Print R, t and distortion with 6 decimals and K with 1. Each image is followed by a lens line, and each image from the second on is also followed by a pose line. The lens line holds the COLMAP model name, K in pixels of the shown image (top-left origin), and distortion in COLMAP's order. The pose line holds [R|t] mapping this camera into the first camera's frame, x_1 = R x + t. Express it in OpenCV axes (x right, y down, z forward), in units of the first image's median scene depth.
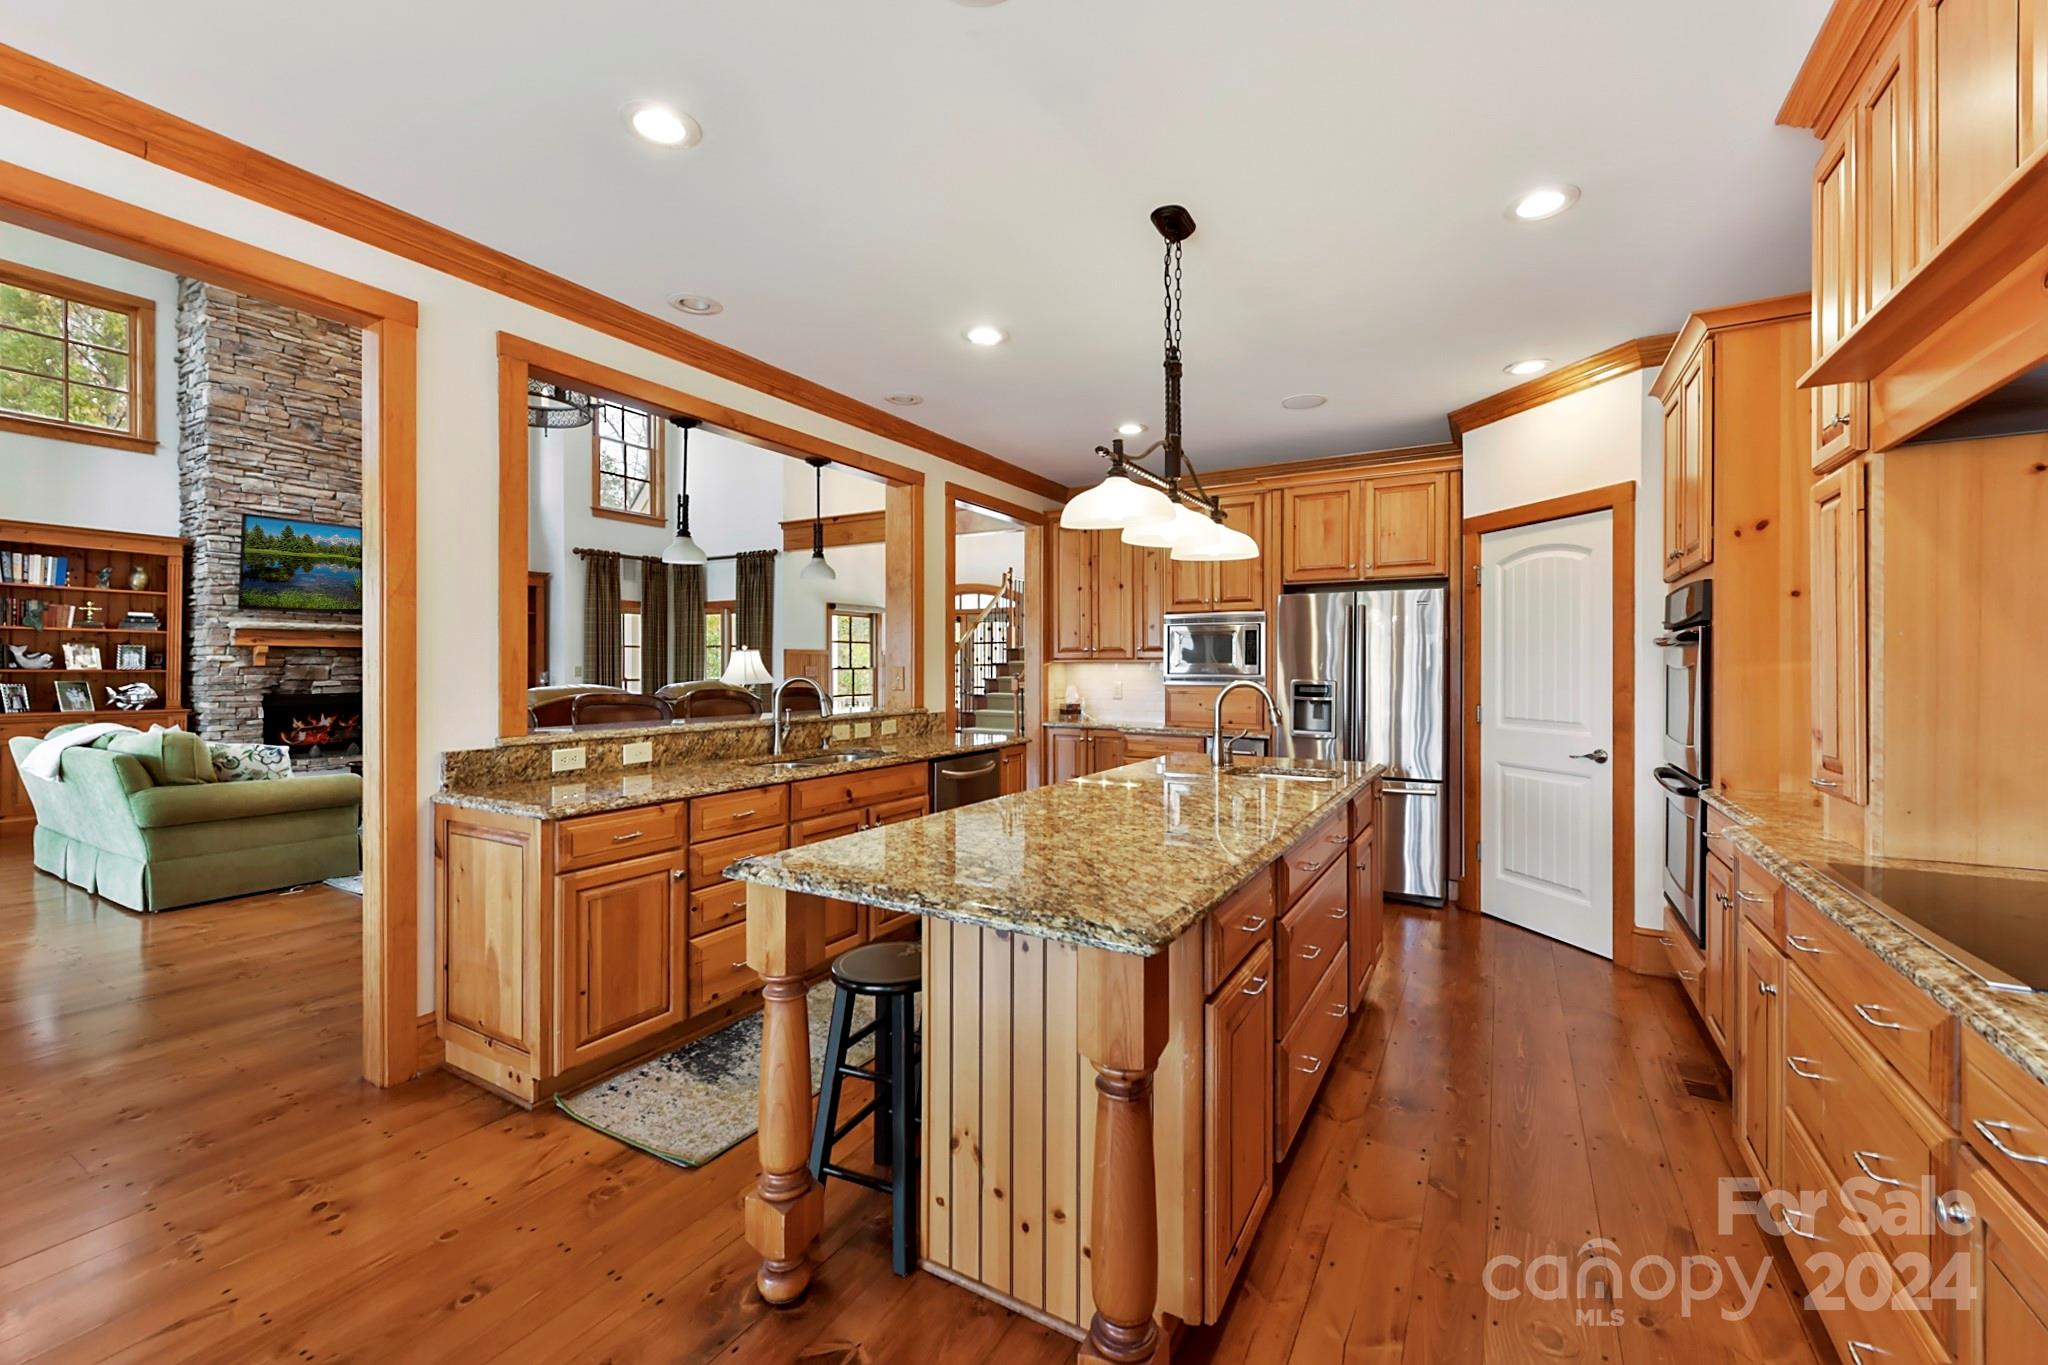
lens RADIAL K [[818.6, 0, 1020.7], [0, 818.6, 658.2], [0, 0, 1]] dist [0.007900, -0.001197]
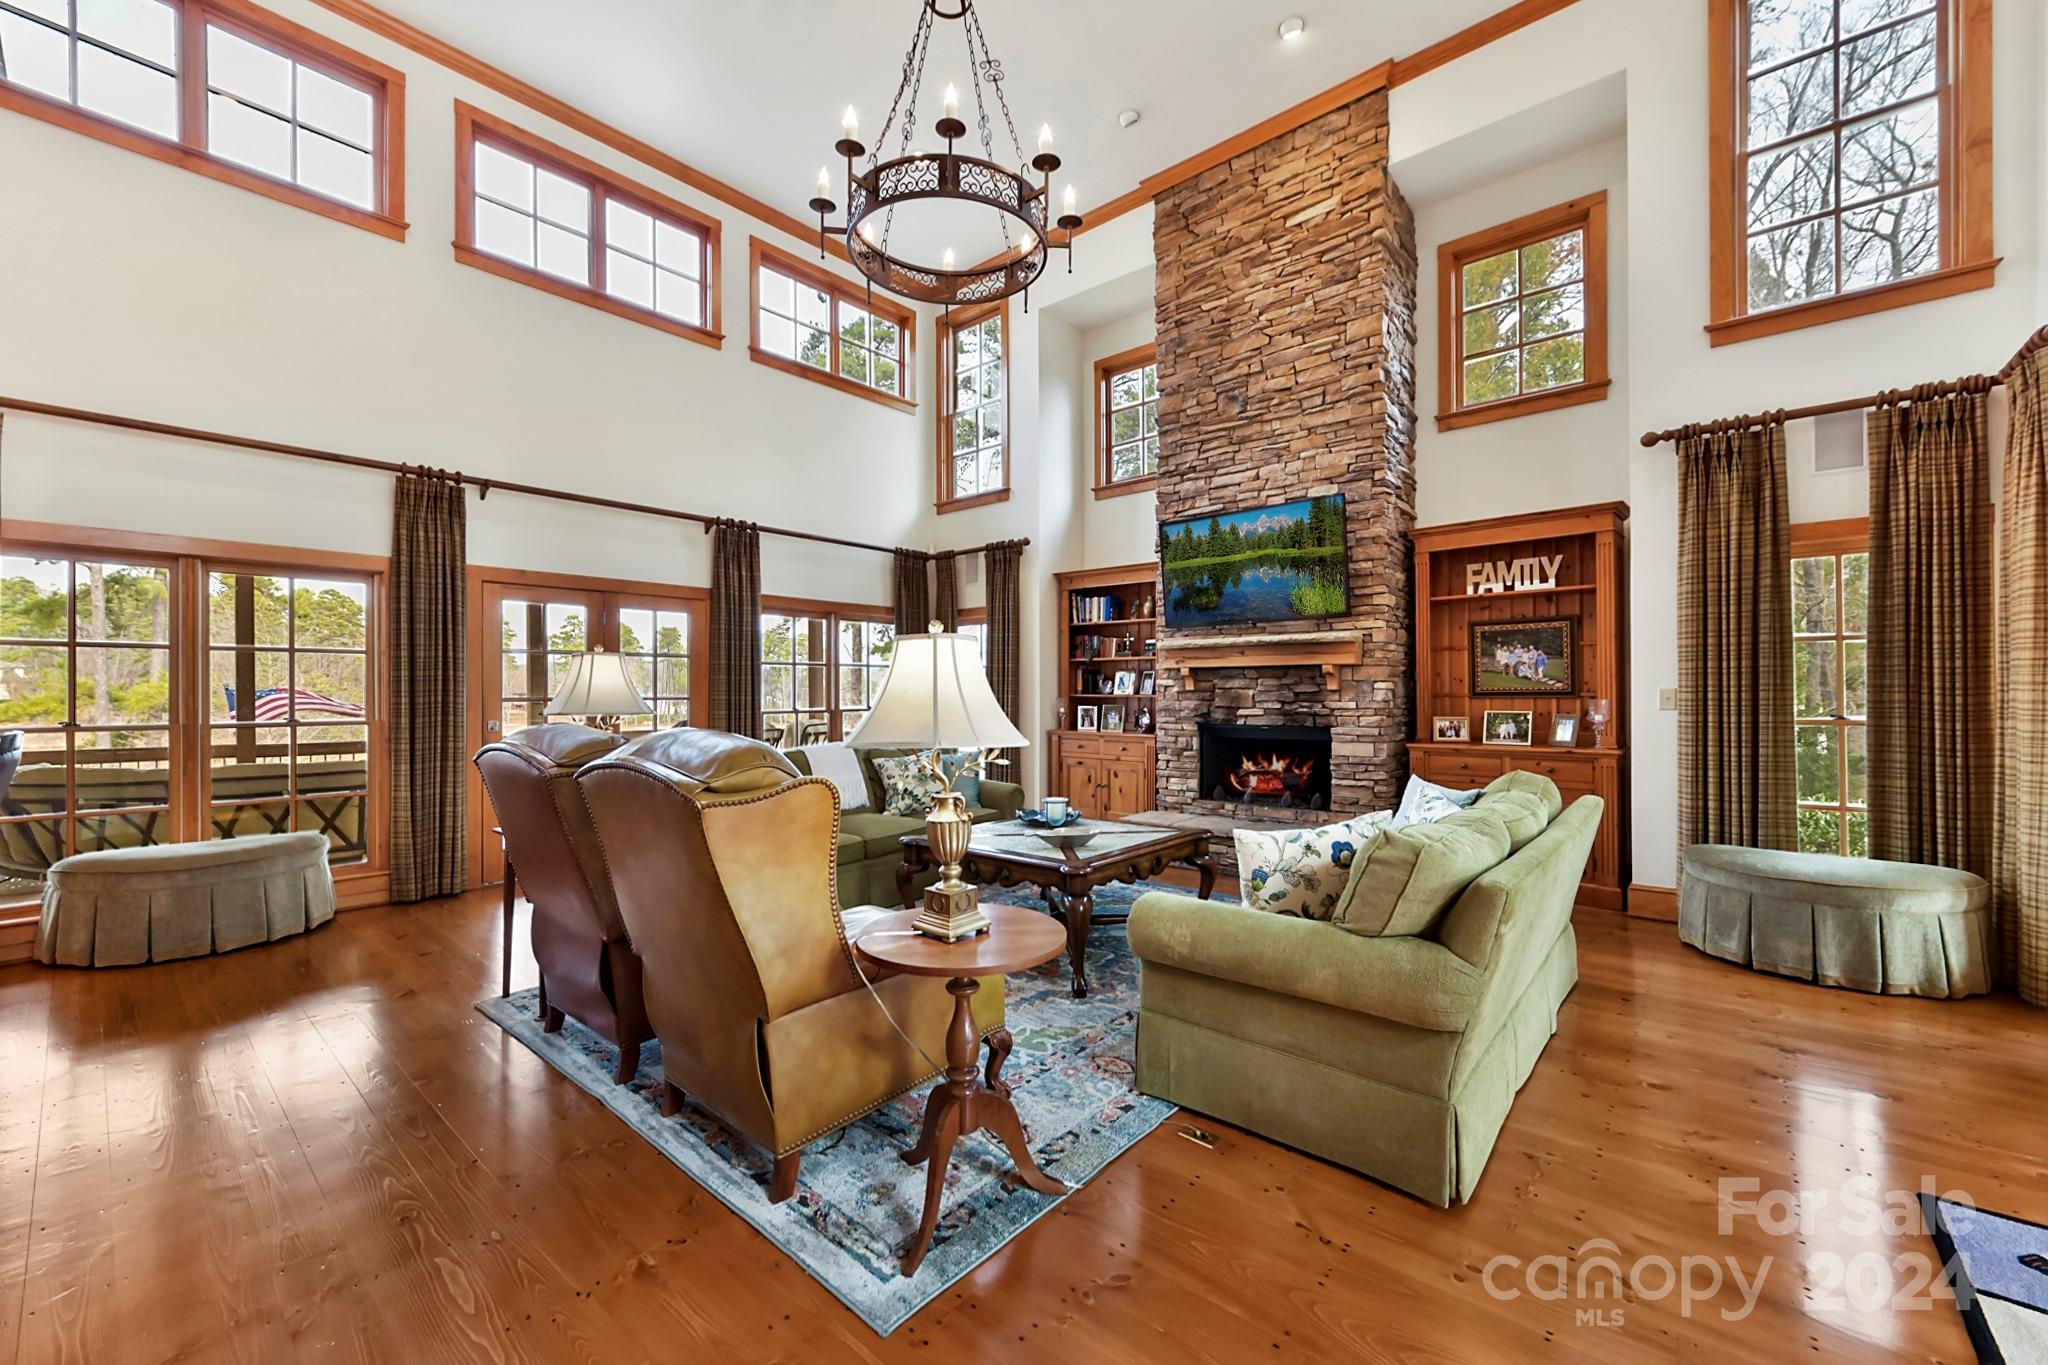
lens RADIAL K [[818.6, 0, 1028.9], [0, 818.6, 693.5], [0, 0, 1]] dist [0.007900, -0.001197]
pose [[-0.190845, -0.002222, -0.981618, -0.027368], [0.010216, 0.999939, -0.004250, 0.015201], [0.981567, -0.010840, -0.190811, 1.060379]]
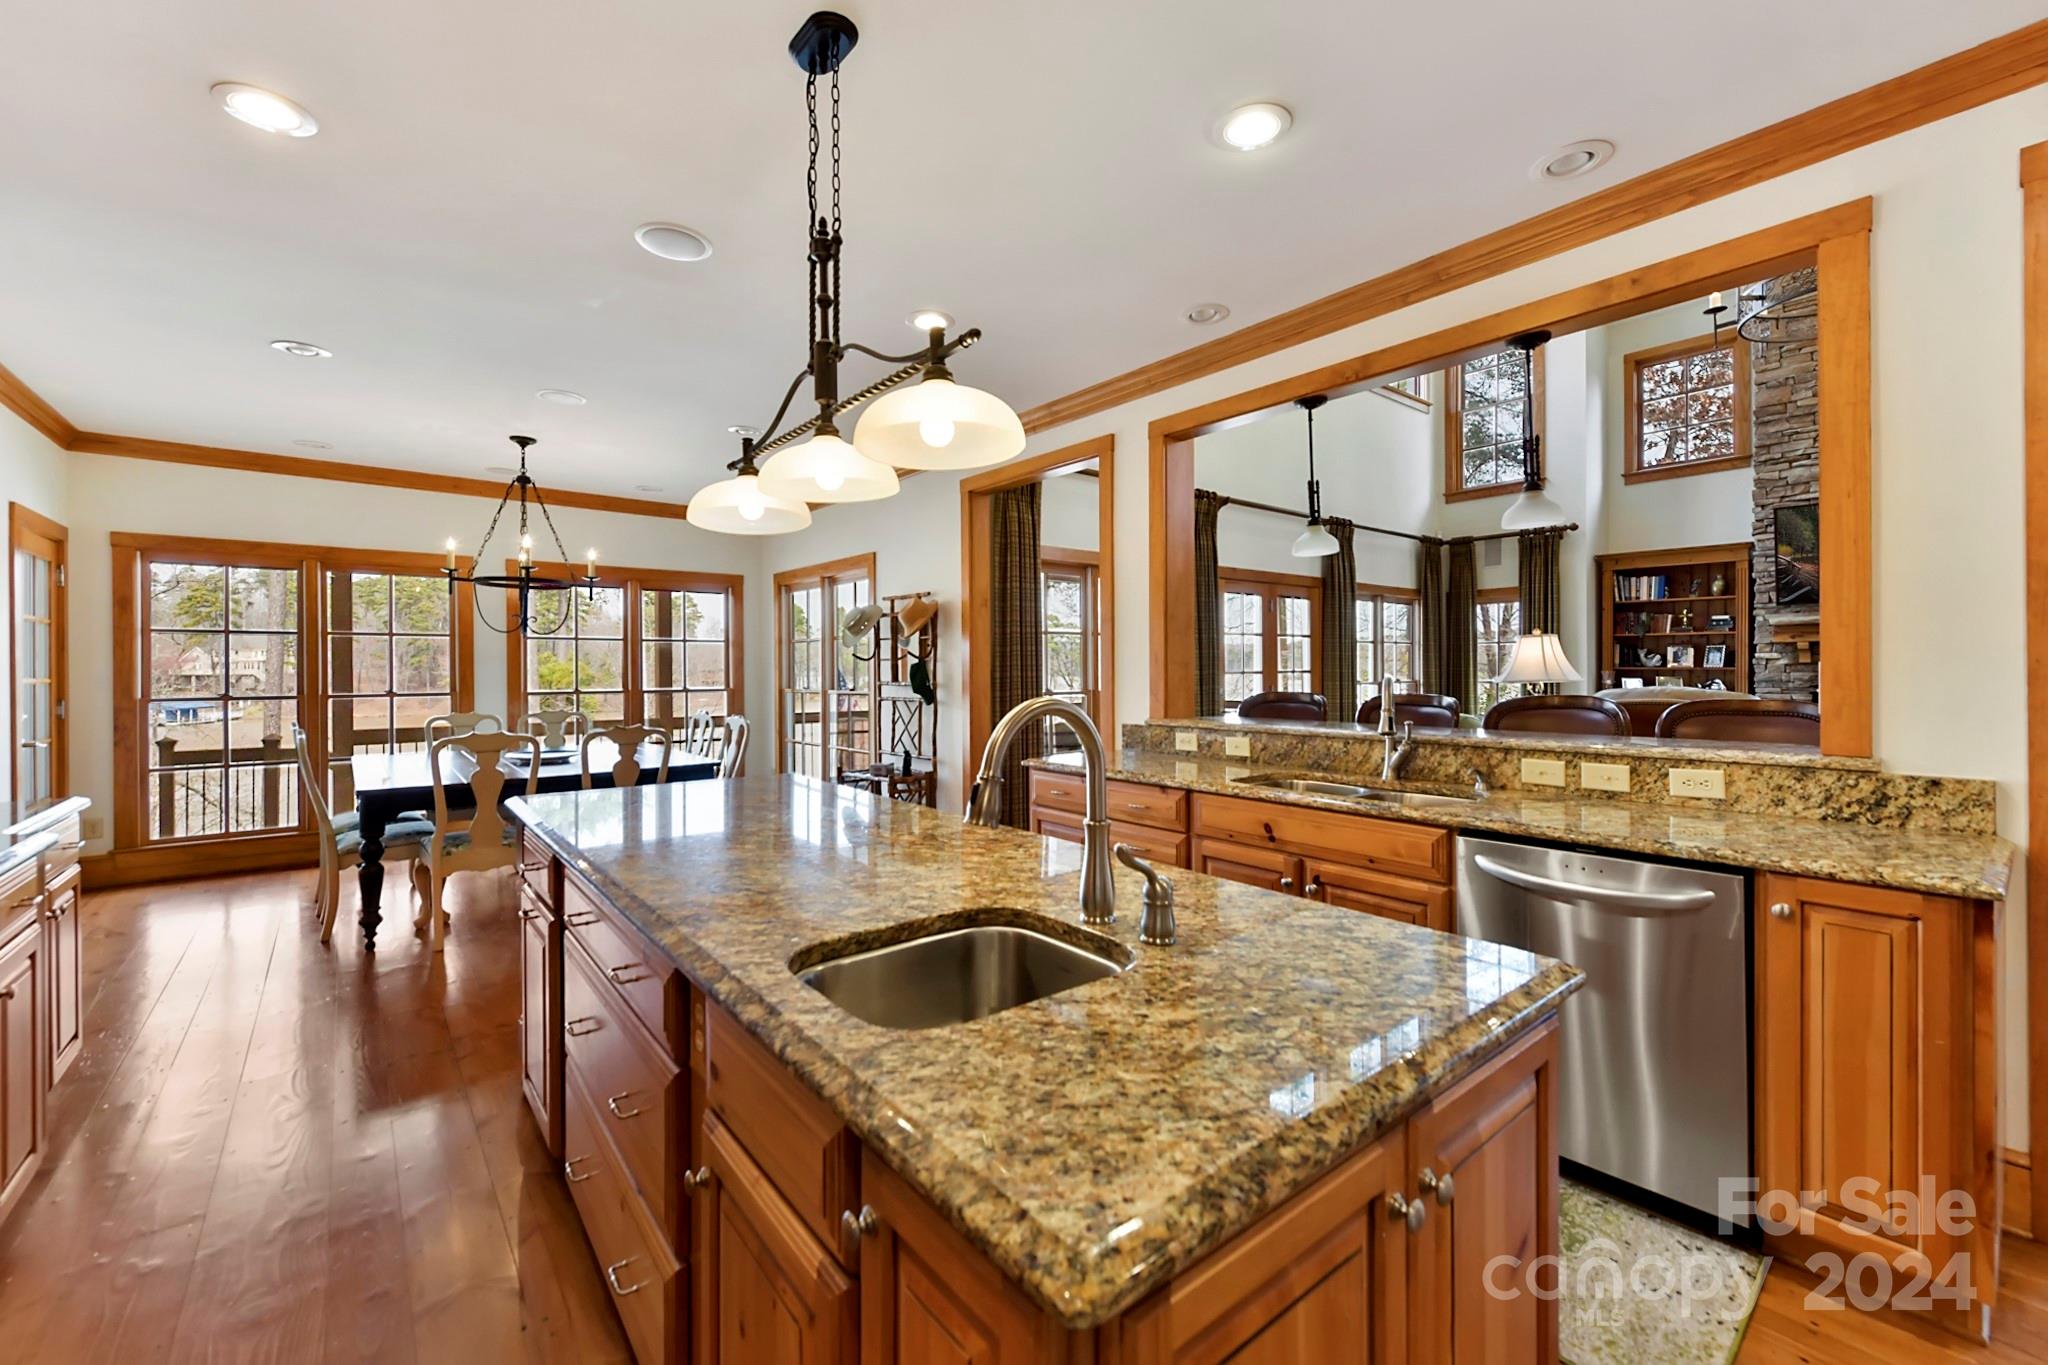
lens RADIAL K [[818.6, 0, 1039.8], [0, 818.6, 676.4], [0, 0, 1]] dist [0.007900, -0.001197]
pose [[-0.340401, 0.010472, -0.940222, 0.292678], [0.015241, 0.999868, 0.005619, 0.006450], [0.940157, -0.012418, -0.340516, 0.521705]]
